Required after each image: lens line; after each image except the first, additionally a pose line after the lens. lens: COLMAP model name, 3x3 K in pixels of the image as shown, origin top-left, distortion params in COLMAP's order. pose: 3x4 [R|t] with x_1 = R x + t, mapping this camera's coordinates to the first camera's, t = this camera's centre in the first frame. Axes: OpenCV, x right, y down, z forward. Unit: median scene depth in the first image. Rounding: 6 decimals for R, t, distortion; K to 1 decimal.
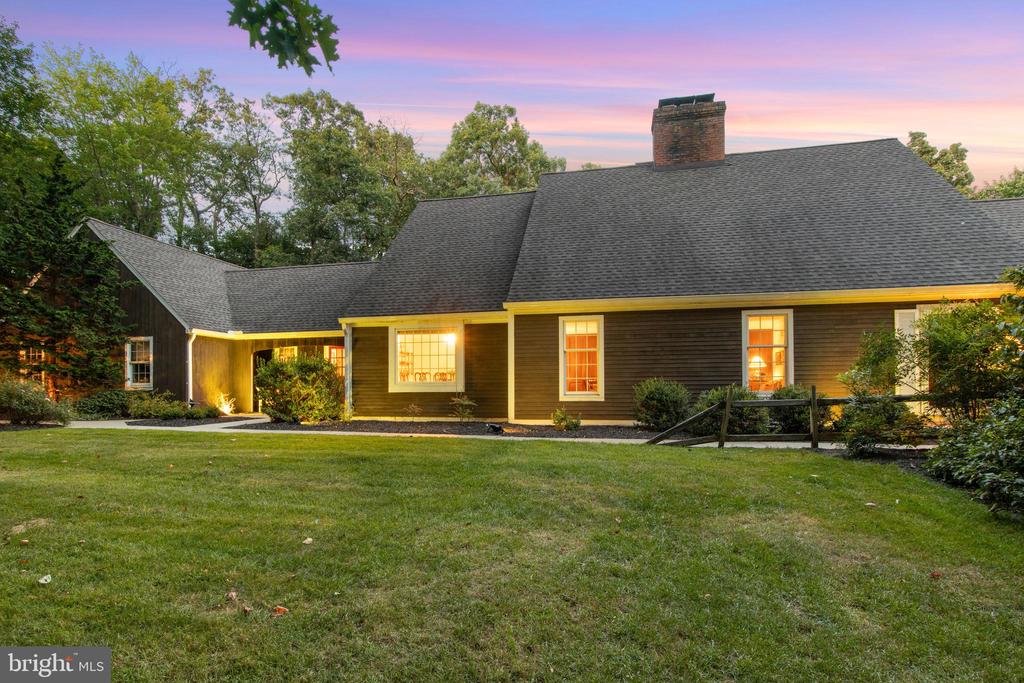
lens RADIAL K [[527.7, 0, 511.9], [0, 527.7, 389.0], [0, 0, 1]] dist [0.004497, 0.000658]
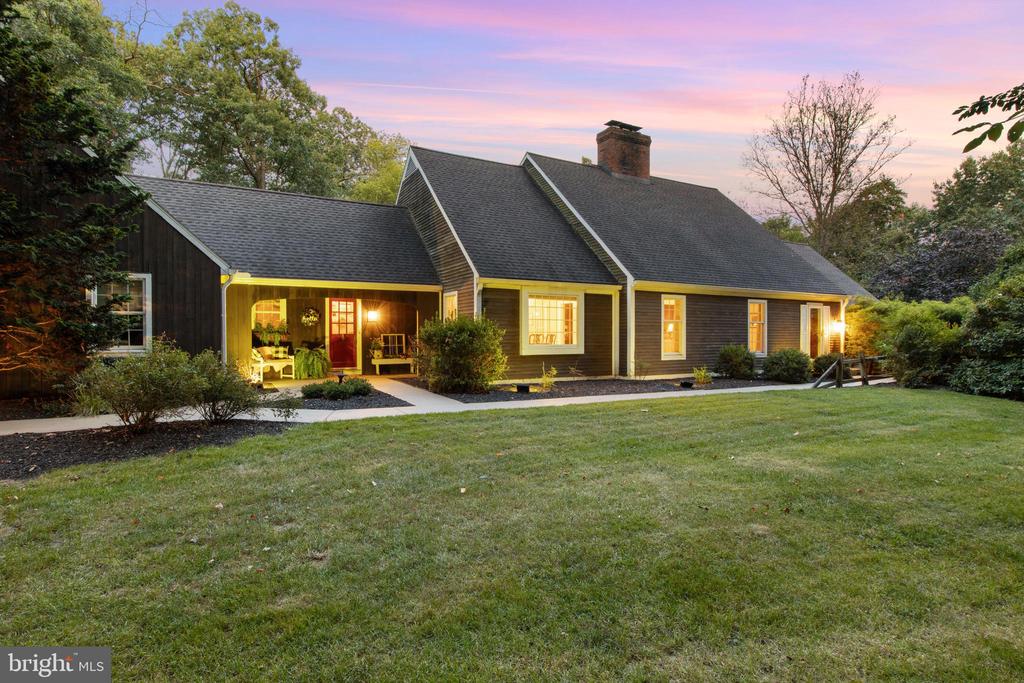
lens RADIAL K [[519.8, 0, 512.0], [0, 519.8, 341.5], [0, 0, 1]] dist [0.002097, 0.000843]
pose [[0.761011, -0.000869, 0.648738, -0.909989], [-0.007071, 0.999929, 0.009635, -0.028547], [-0.648700, -0.011920, 0.760951, 0.246020]]
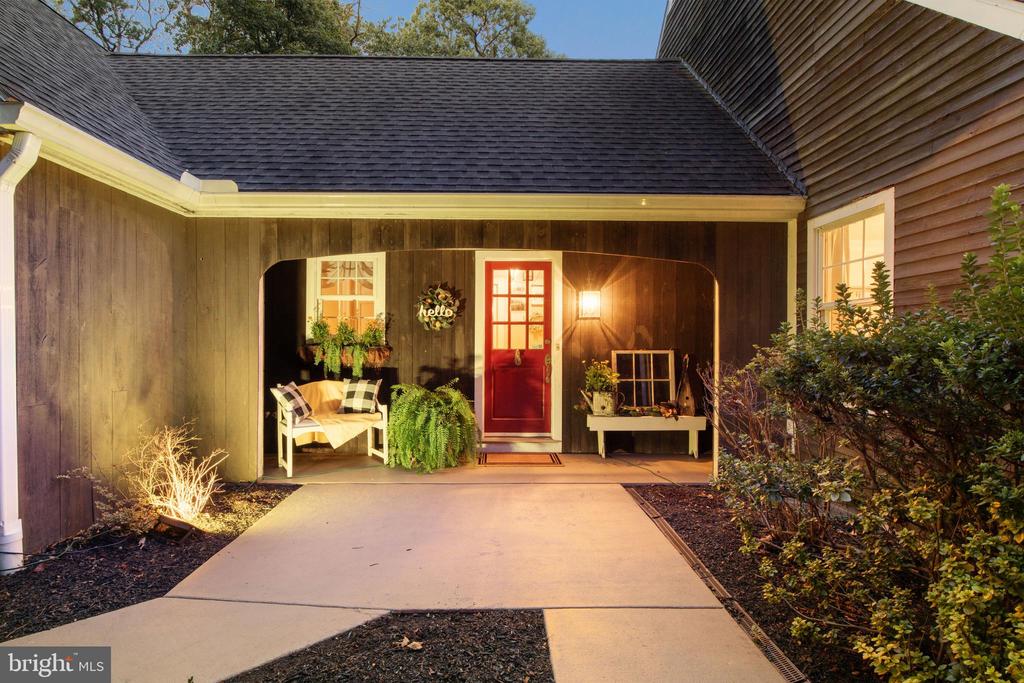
lens RADIAL K [[543.3, 0, 512.0], [0, 543.3, 341.5], [0, 0, 1]] dist [-0.003849, -0.000104]
pose [[0.971404, 0.013289, 0.237061, -0.574670], [-0.013441, 0.999909, -0.000978, -0.037900], [-0.237053, -0.002236, 0.971494, 0.882798]]
